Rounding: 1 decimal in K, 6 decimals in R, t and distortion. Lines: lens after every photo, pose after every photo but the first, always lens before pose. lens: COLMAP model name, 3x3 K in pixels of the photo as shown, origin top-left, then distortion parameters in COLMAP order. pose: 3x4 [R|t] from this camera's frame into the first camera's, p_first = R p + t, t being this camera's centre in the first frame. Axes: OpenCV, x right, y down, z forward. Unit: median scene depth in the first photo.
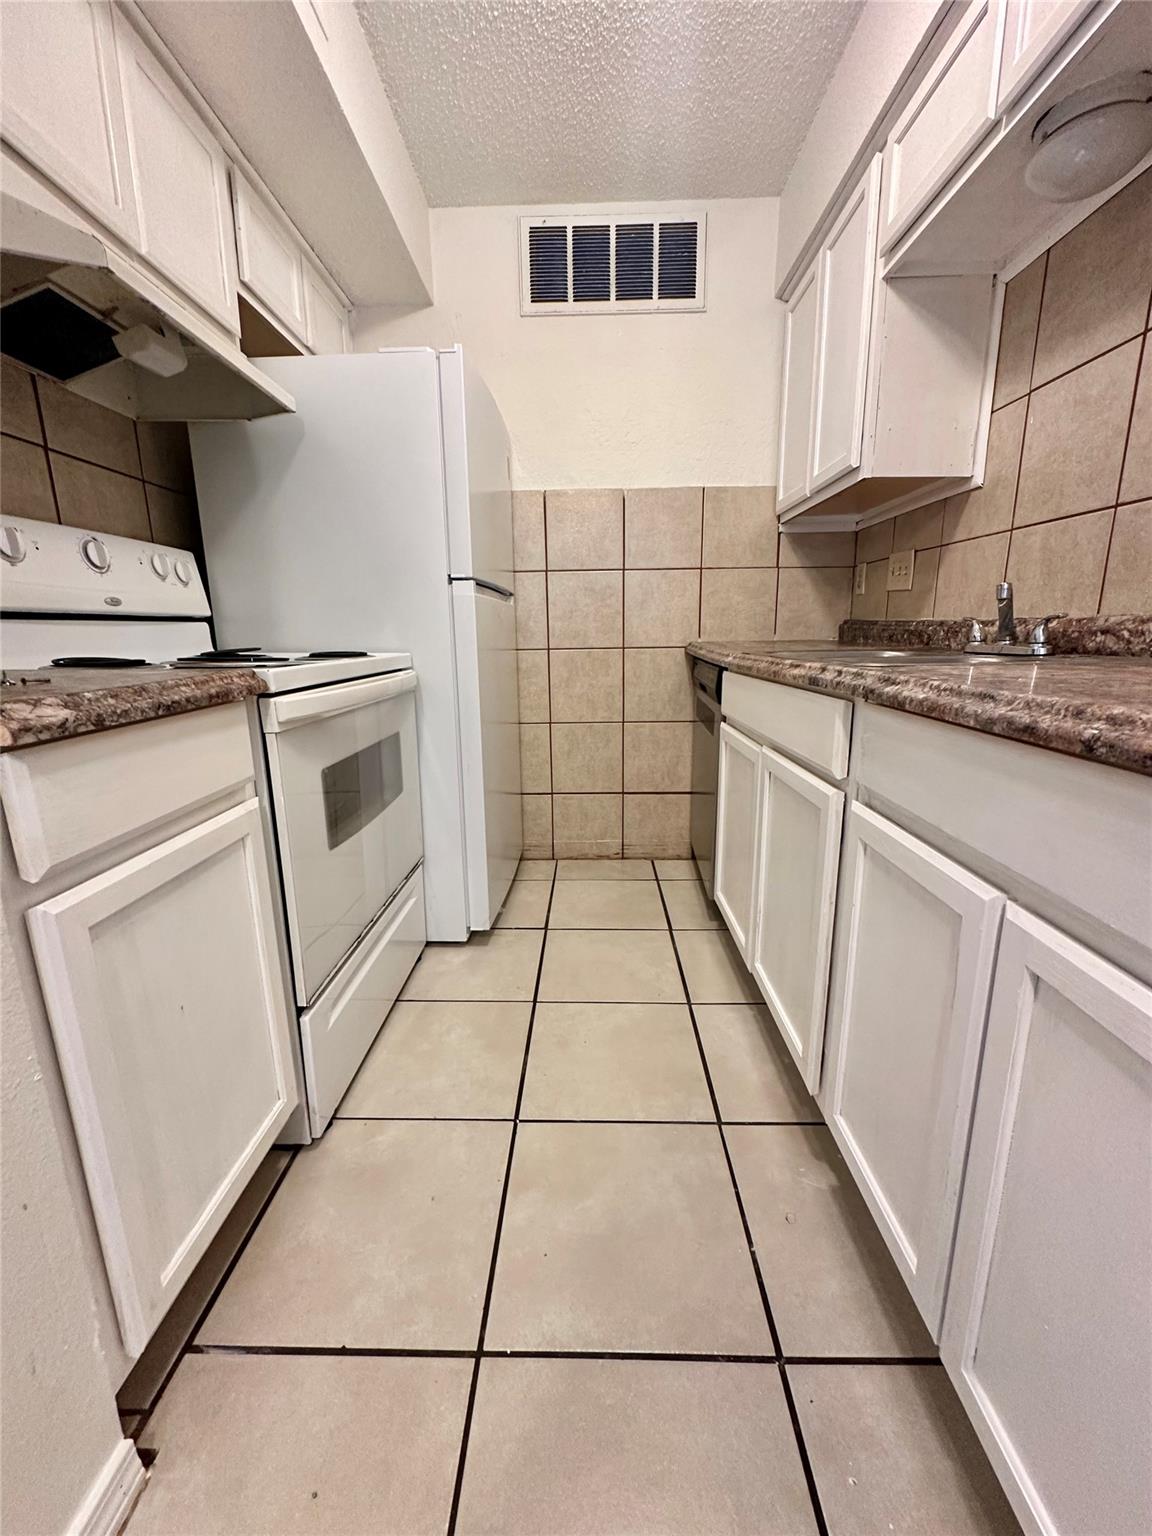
lens RADIAL K [[613.8, 0, 579.0], [0, 613.8, 766.3], [0, 0, 1]] dist [-0.000803, 0.000006]
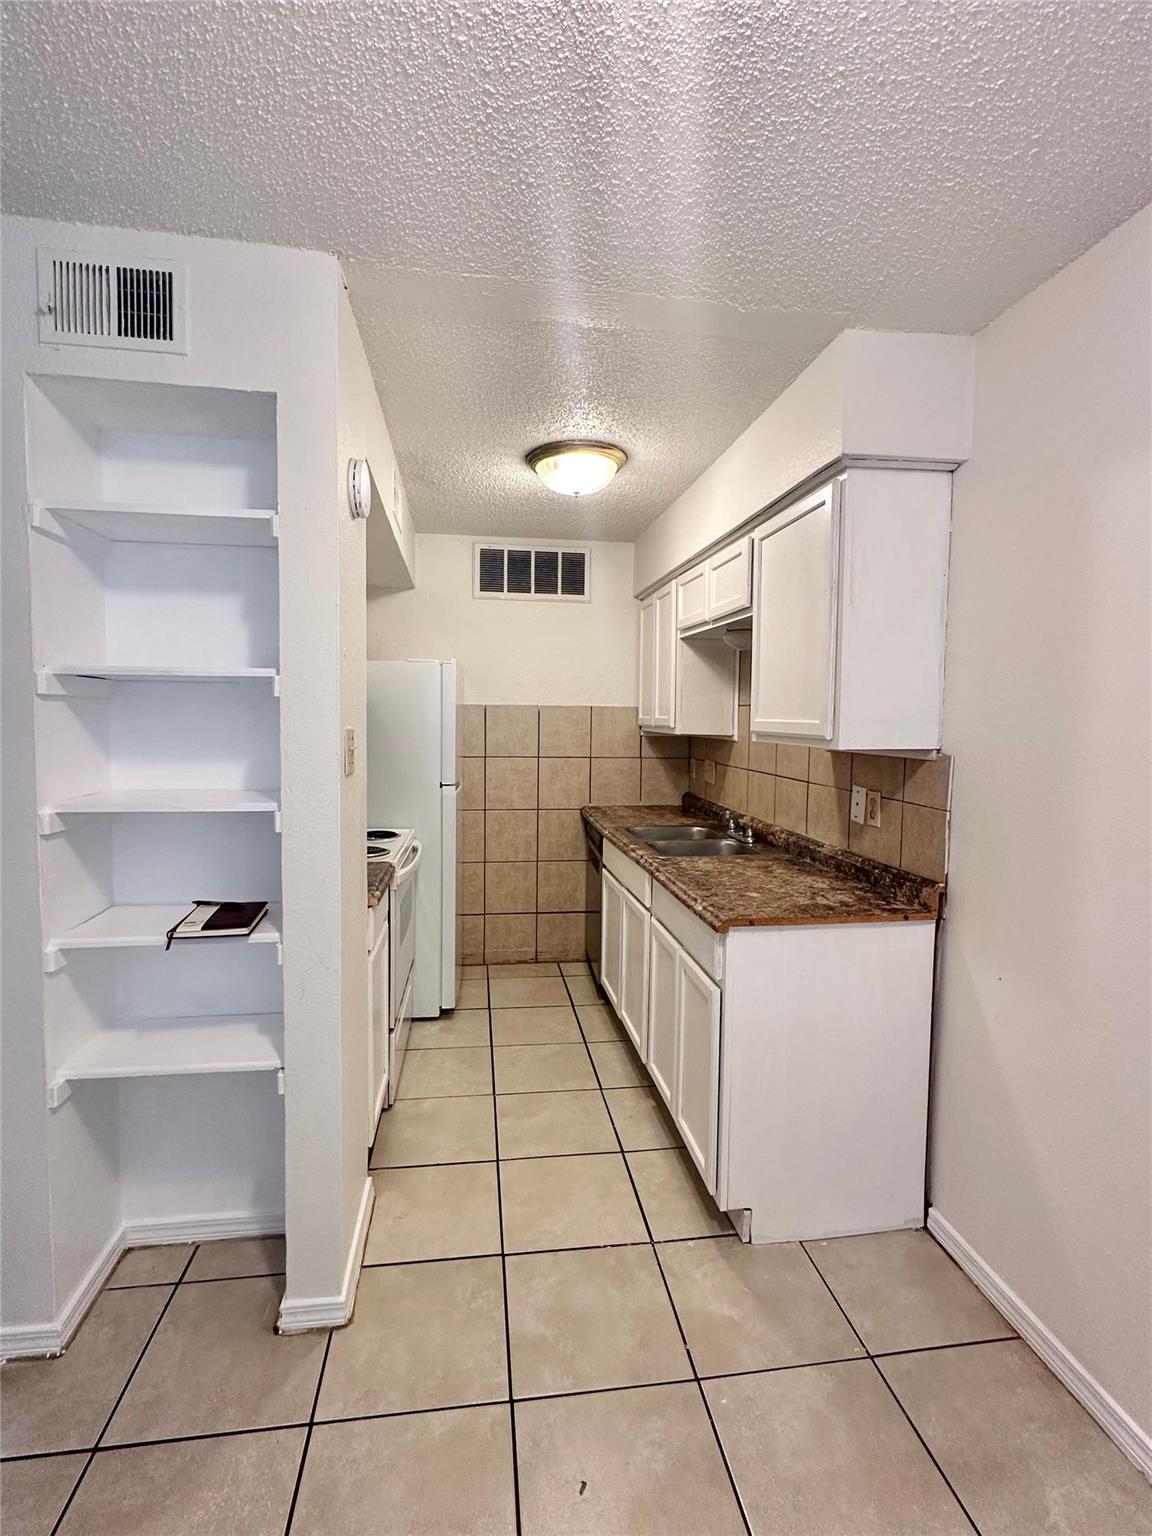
lens RADIAL K [[725.7, 0, 576.0], [0, 725.7, 765.1], [0, 0, 1]] dist [-0.000093, -0.000786]
pose [[0.986488, 0.014914, 0.163154, -0.134631], [0.010000, 0.988510, -0.150824, -0.045329], [-0.163529, 0.150417, 0.975004, -0.778349]]
